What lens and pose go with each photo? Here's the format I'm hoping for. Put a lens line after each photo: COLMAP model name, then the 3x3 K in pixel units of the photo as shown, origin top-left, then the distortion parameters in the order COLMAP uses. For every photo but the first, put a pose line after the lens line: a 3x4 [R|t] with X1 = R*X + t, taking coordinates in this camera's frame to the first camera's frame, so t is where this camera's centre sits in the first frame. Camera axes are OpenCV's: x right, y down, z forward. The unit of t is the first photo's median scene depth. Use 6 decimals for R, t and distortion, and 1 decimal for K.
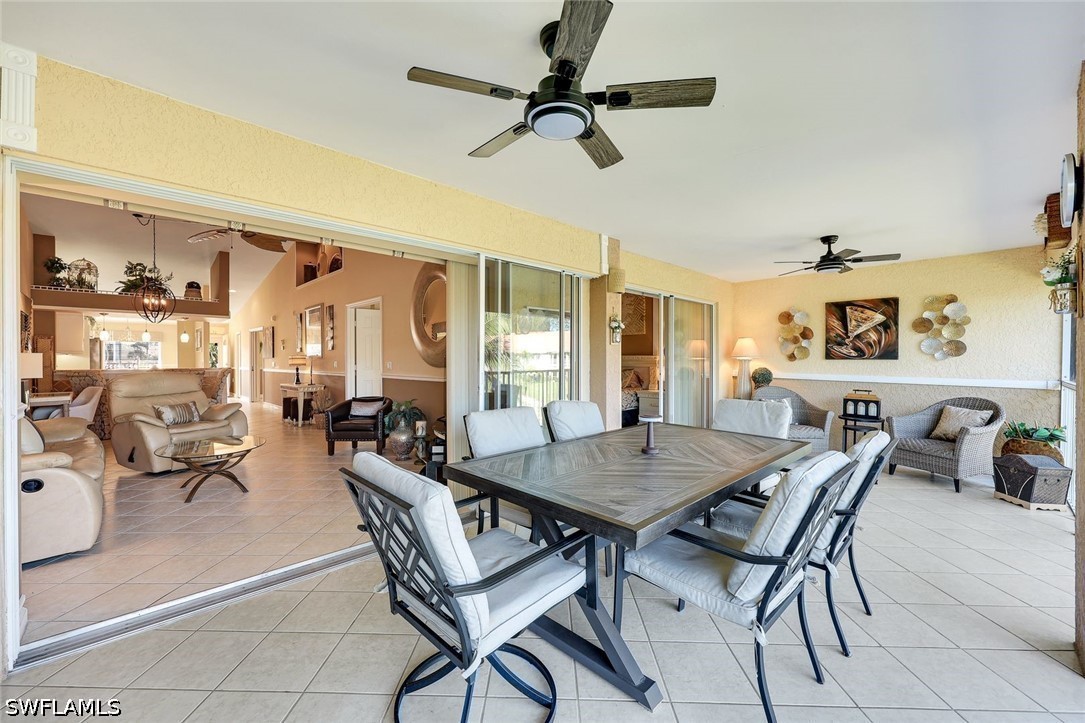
lens RADIAL K [[451.3, 0, 539.8], [0, 451.3, 362.4], [0, 0, 1]] dist [-0.000503, -0.000044]
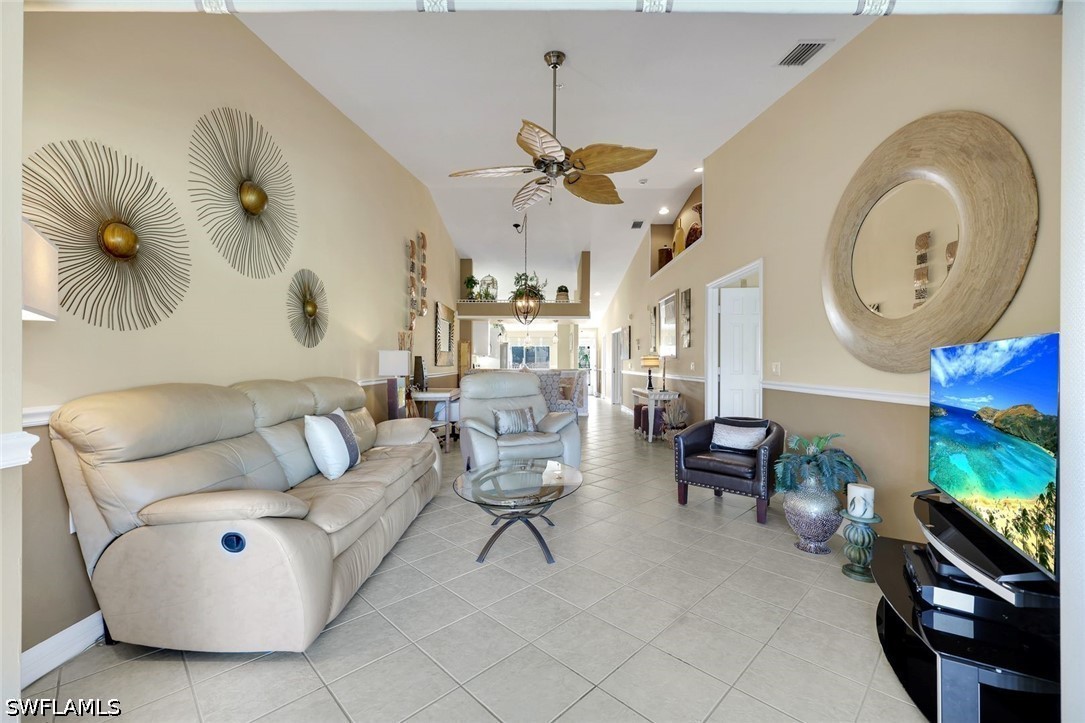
lens RADIAL K [[451.3, 0, 539.8], [0, 451.3, 362.4], [0, 0, 1]] dist [-0.000503, -0.000044]
pose [[0.726492, 0.004756, -0.687159, -0.109851], [-0.011086, 0.999927, -0.004800, 0.003733], [0.687086, 0.011105, 0.726491, 0.253906]]
